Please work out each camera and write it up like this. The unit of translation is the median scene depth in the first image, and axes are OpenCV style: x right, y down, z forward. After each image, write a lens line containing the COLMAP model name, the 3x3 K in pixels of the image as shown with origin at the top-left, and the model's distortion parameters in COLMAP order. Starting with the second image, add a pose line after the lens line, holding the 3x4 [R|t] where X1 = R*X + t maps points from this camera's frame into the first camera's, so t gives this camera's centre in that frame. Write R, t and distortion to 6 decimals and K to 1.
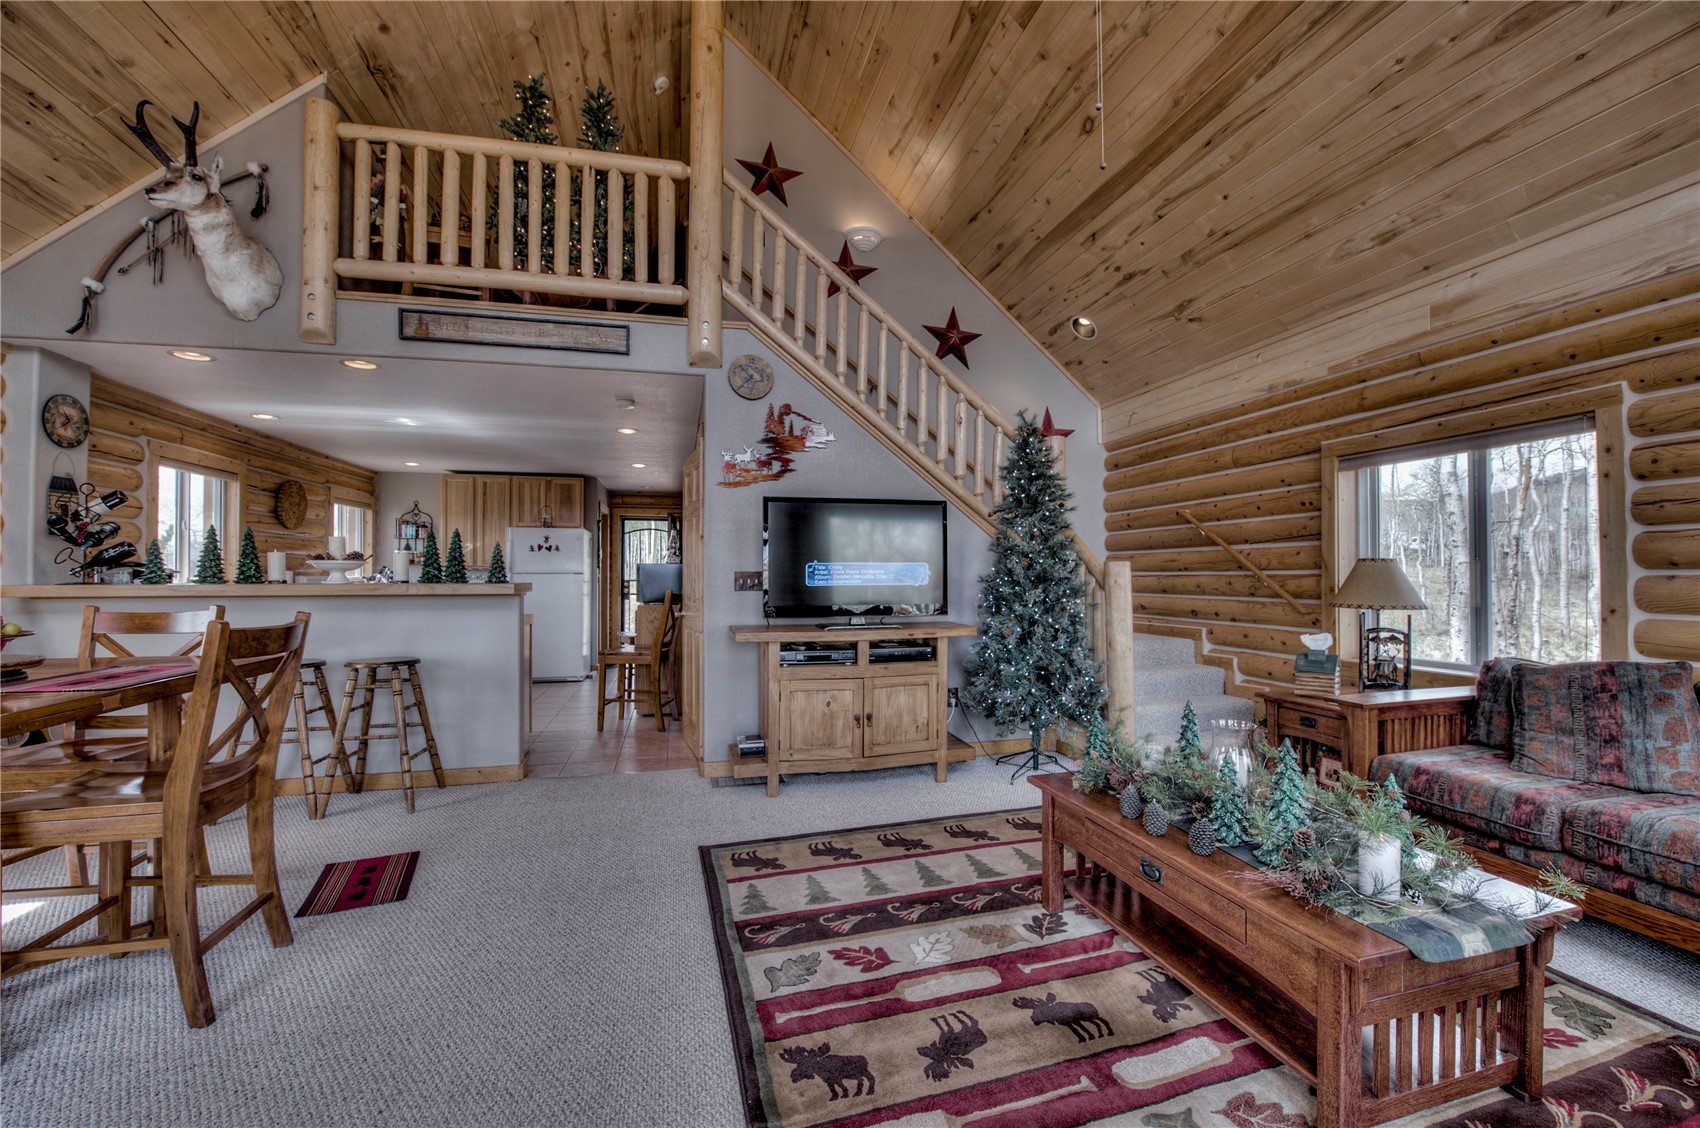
lens RADIAL K [[682.6, 0, 862.1], [0, 682.6, 567.7], [0, 0, 1]] dist [-0.020166, 0.000154]
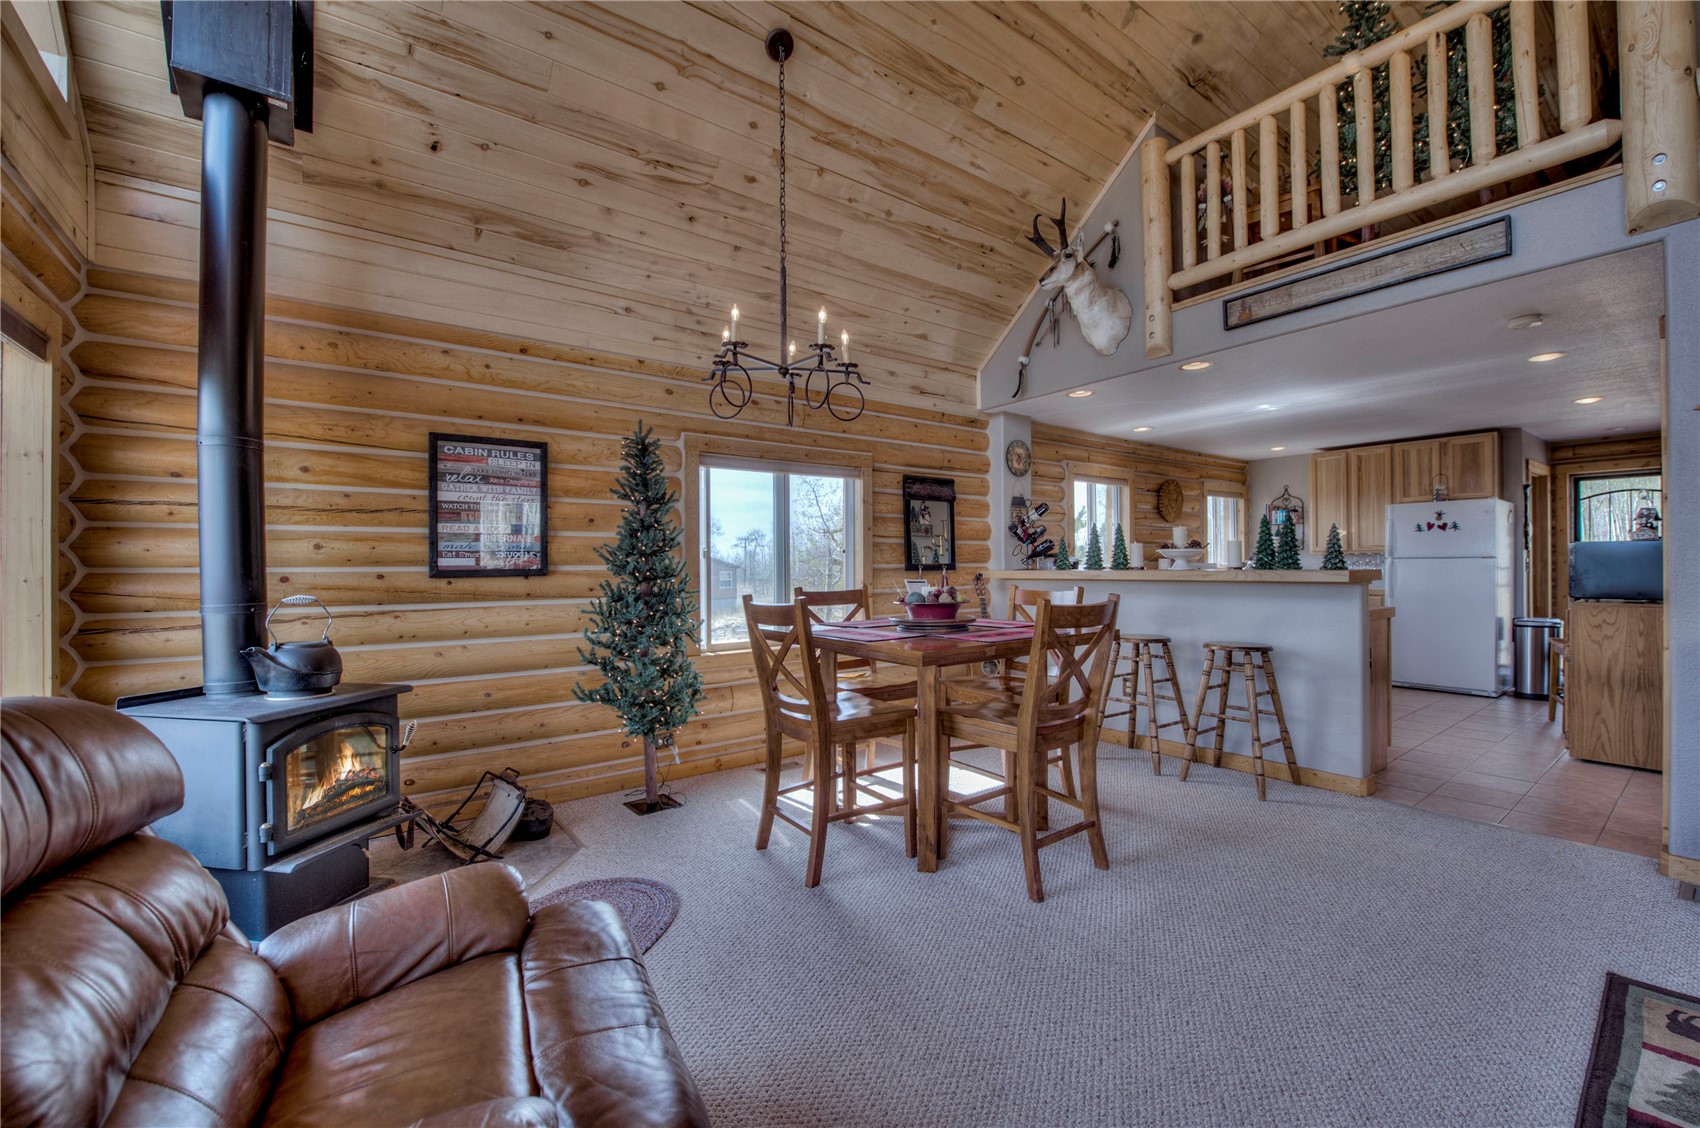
lens RADIAL K [[708.4, 0, 850.0], [0, 708.4, 564.0], [0, 0, 1]] dist [-0.003608, -0.004140]
pose [[0.373109, -0.005836, -0.927769, 0.091924], [0.019093, 0.999817, 0.001390, 0.001950], [0.927591, -0.018233, 0.373152, 0.064474]]
